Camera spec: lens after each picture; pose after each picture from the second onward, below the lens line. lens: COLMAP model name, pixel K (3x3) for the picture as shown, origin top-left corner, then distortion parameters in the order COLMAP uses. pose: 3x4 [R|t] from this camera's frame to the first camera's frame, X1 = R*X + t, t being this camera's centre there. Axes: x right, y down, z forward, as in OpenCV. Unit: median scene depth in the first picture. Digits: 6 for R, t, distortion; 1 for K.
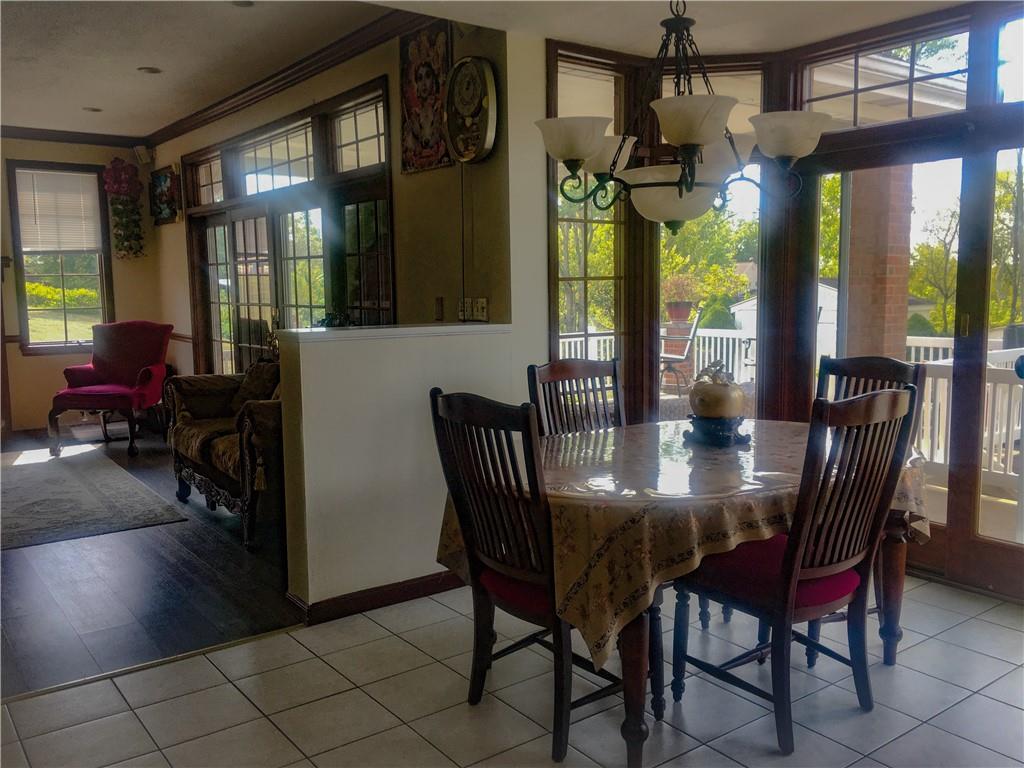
lens RADIAL K [[866.3, 0, 512.0], [0, 866.3, 384.0], [0, 0, 1]] dist [0.085411, -0.125944]
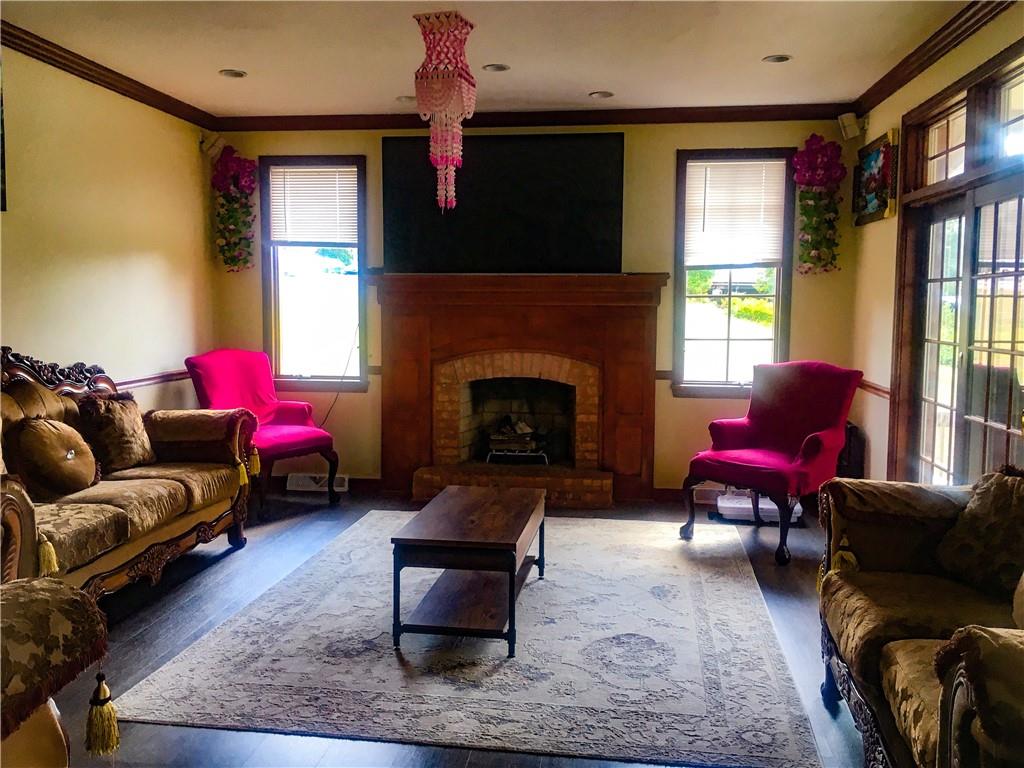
lens RADIAL K [[866.3, 0, 512.0], [0, 866.3, 384.0], [0, 0, 1]] dist [0.085411, -0.125944]
pose [[0.707864, 0.079379, -0.701874, -0.104798], [-0.090846, 0.995644, 0.020982, -0.046445], [0.700482, 0.048909, 0.711992, 0.329309]]
